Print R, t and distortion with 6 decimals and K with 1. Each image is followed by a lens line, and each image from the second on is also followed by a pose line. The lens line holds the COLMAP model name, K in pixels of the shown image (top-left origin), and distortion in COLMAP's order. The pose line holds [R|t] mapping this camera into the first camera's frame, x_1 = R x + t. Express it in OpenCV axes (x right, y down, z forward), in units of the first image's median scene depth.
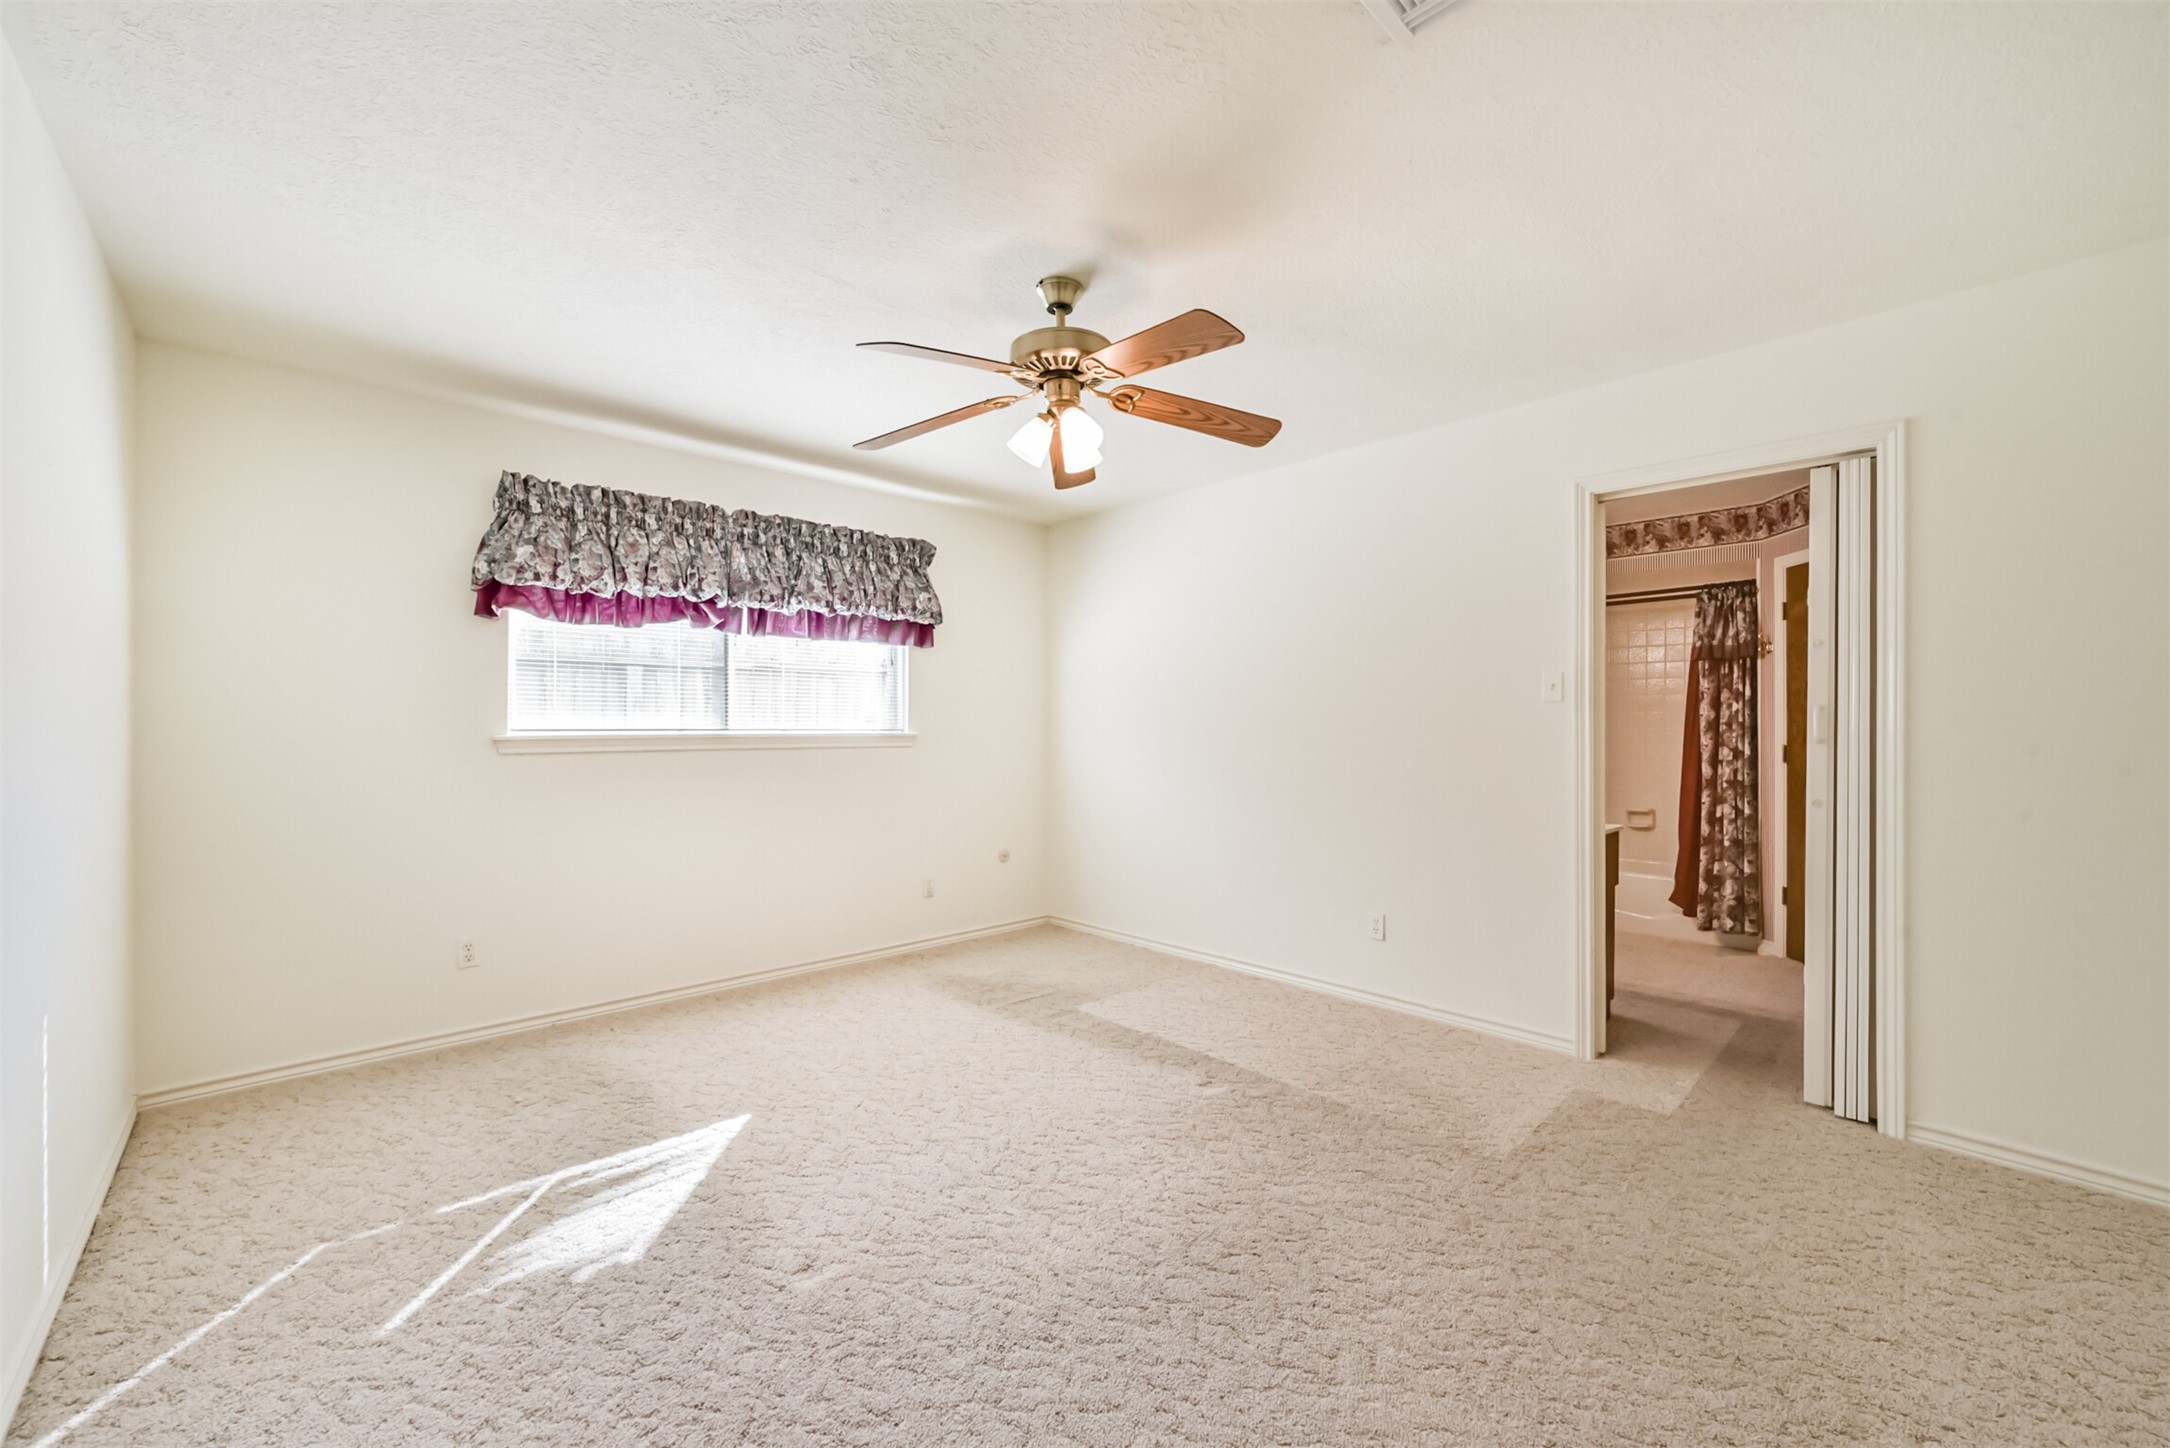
lens RADIAL K [[832.5, 0, 1099.4], [0, 832.5, 724.5], [0, 0, 1]] dist [-0.009051, 0.003556]
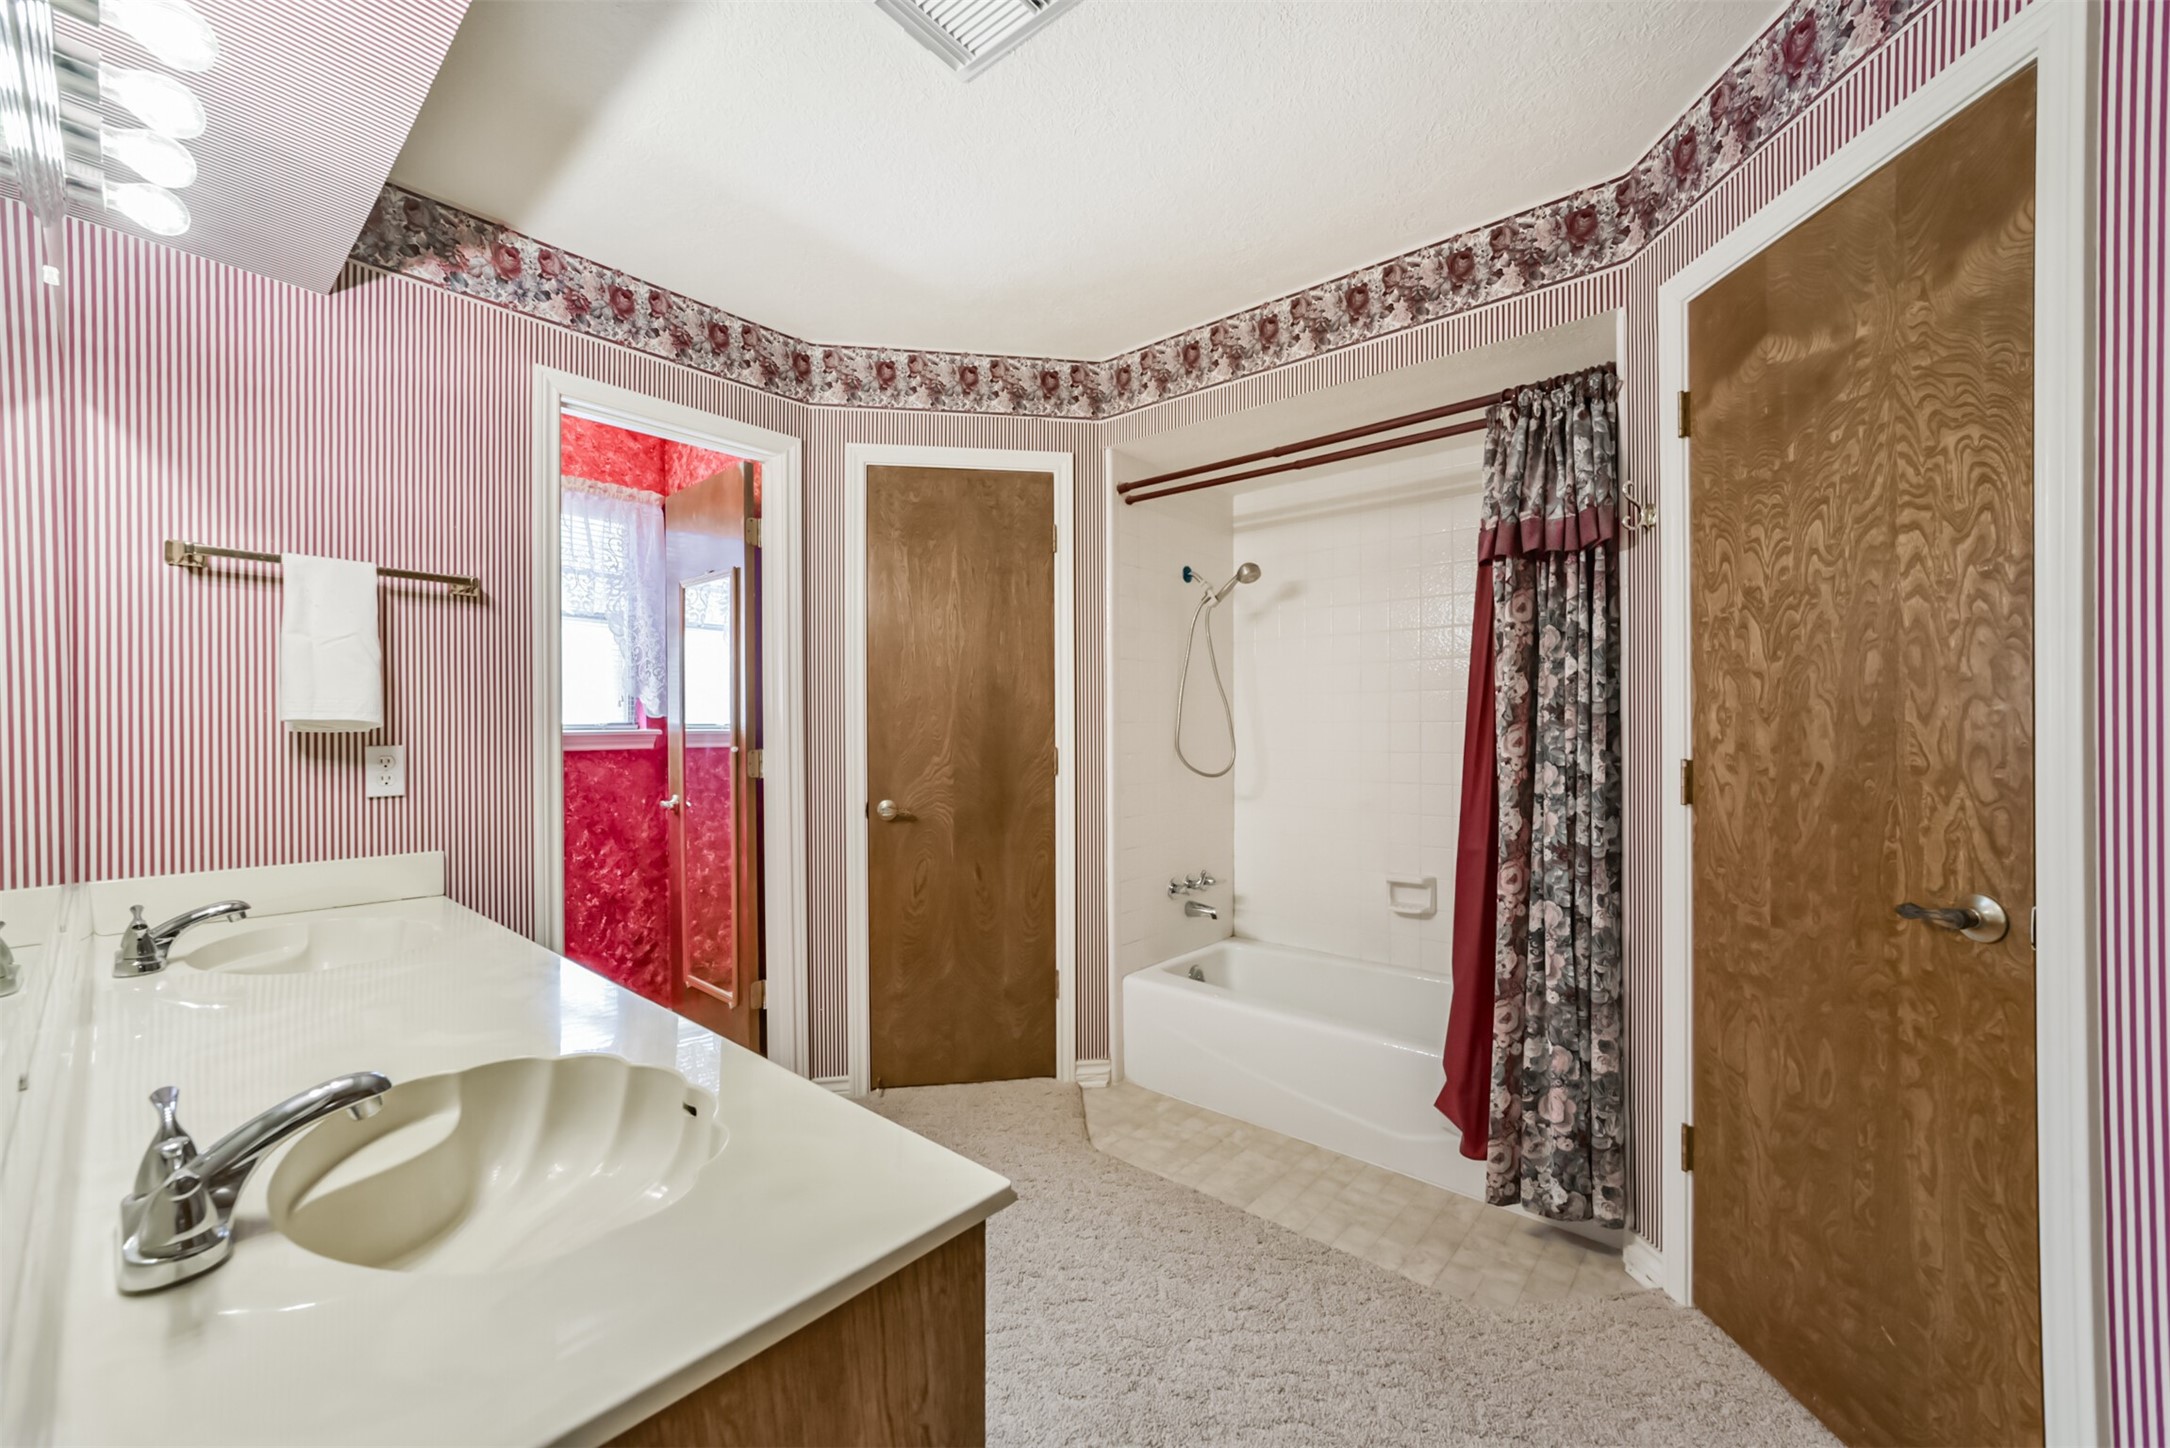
lens RADIAL K [[832.5, 0, 1080.6], [0, 832.5, 727.9], [0, 0, 1]] dist [-0.009051, 0.003556]
pose [[0.993996, -0.007718, 0.109140, 0.475492], [0.007149, 0.999959, 0.005603, 0.005223], [-0.109179, -0.004789, 0.994011, 0.611085]]
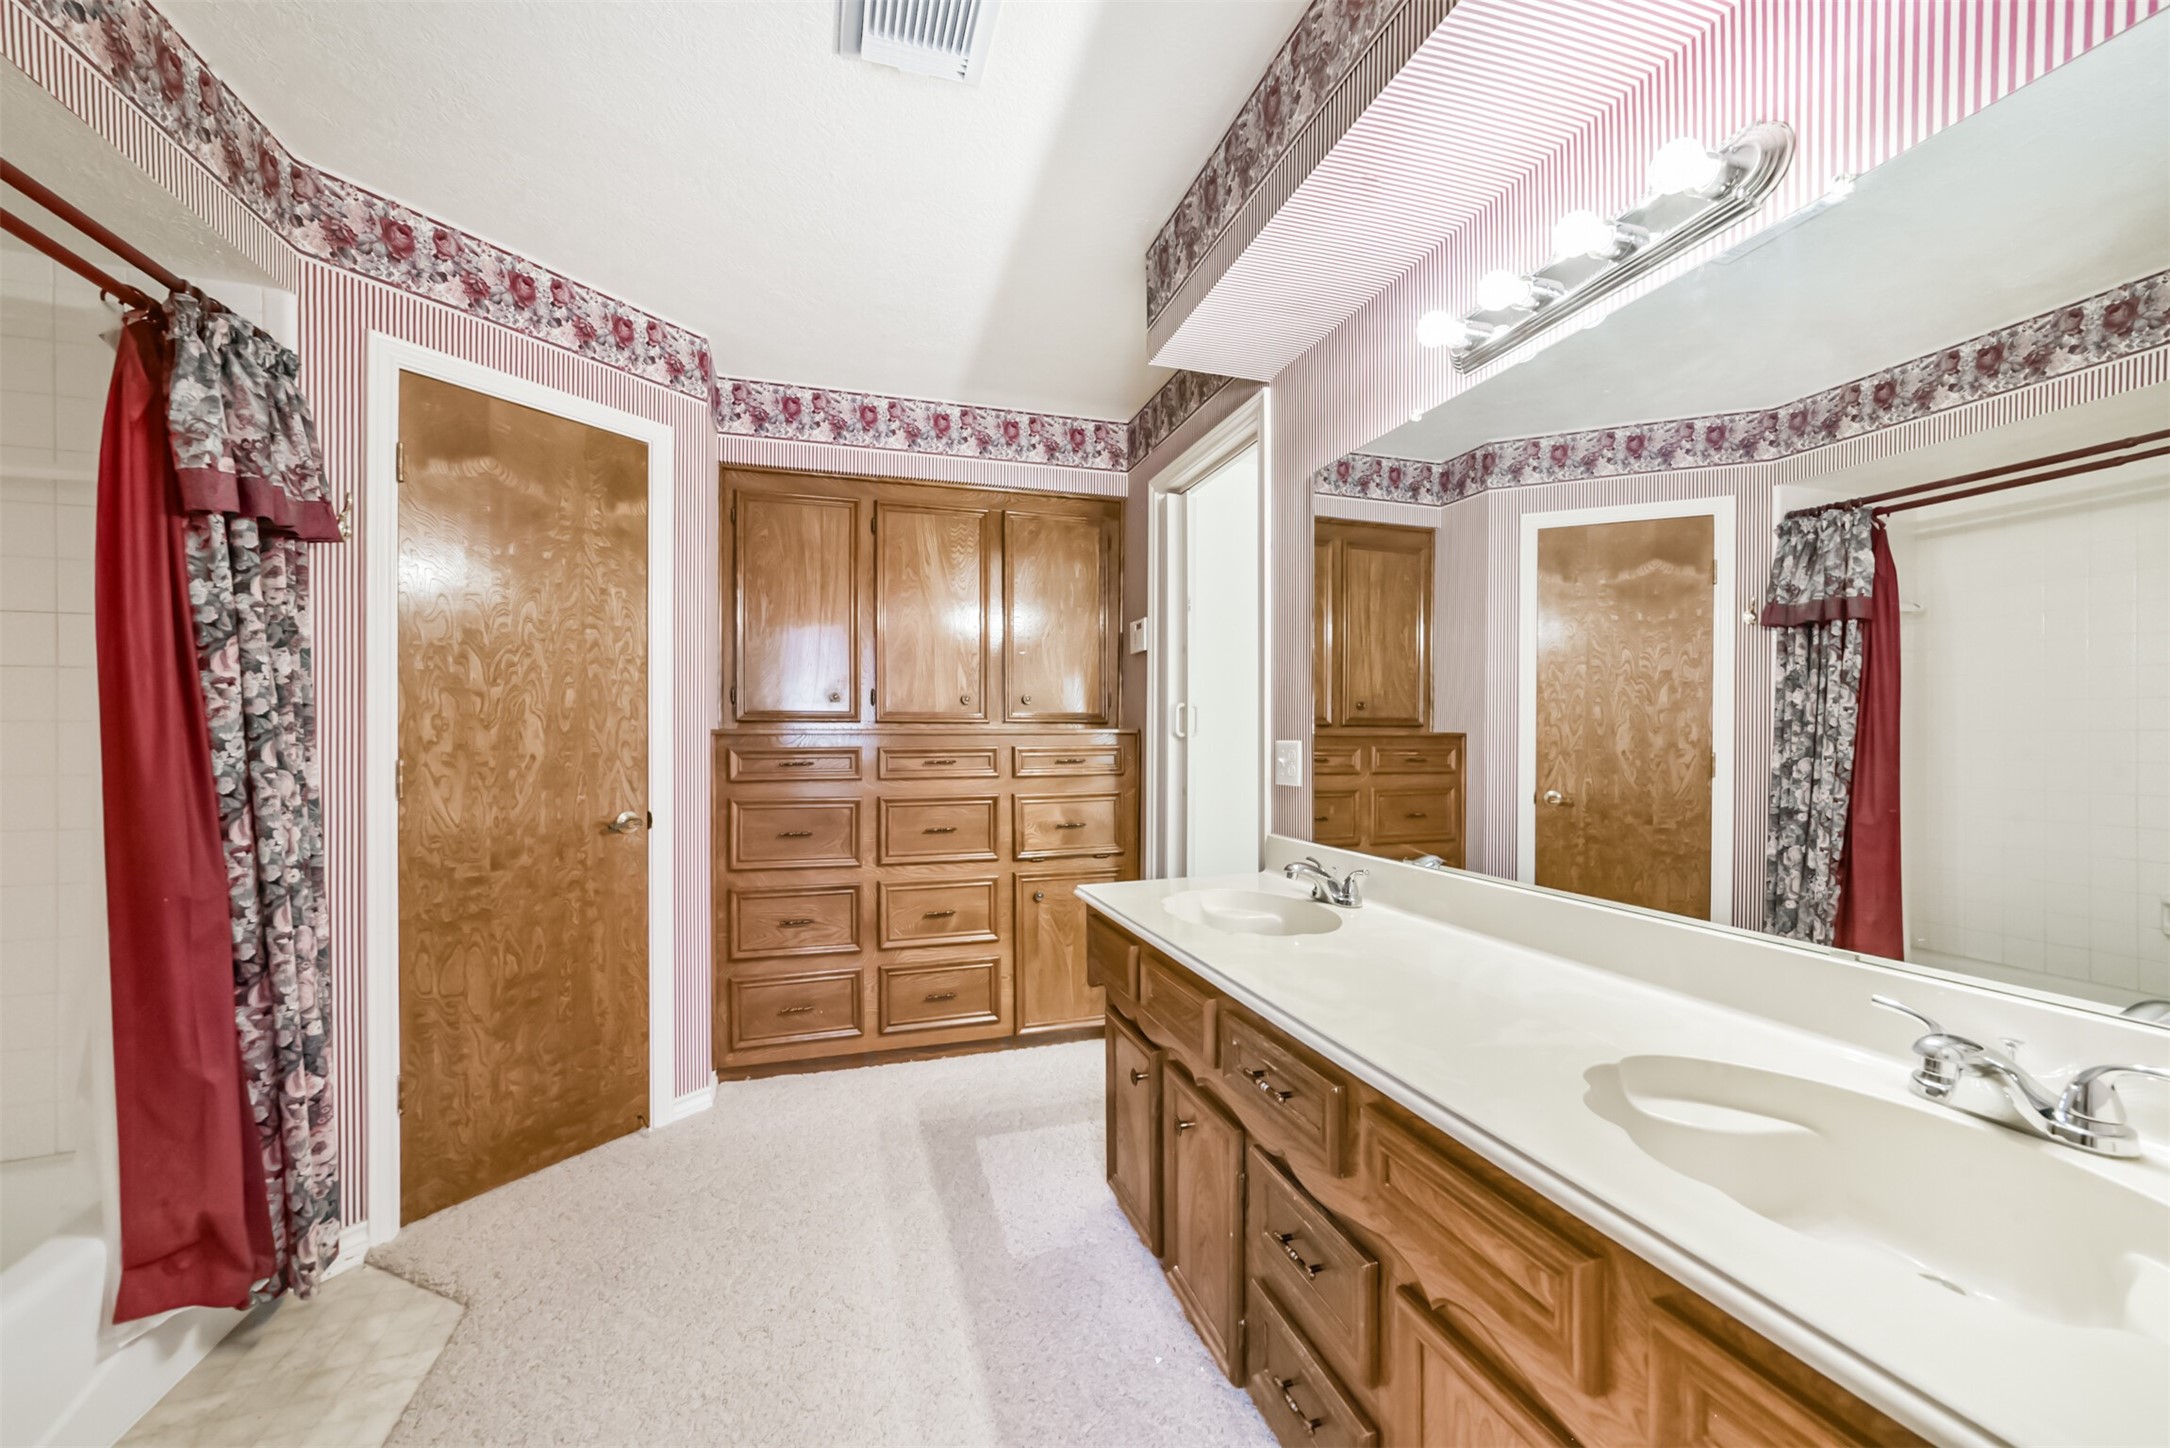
lens RADIAL K [[832.5, 0, 1078.1], [0, 832.5, 742.5], [0, 0, 1]] dist [-0.009051, 0.003556]
pose [[-0.896608, -0.002266, 0.442820, 0.283025], [-0.001165, 0.999996, 0.002758, 0.012798], [-0.442824, 0.001957, -0.896606, 1.167688]]
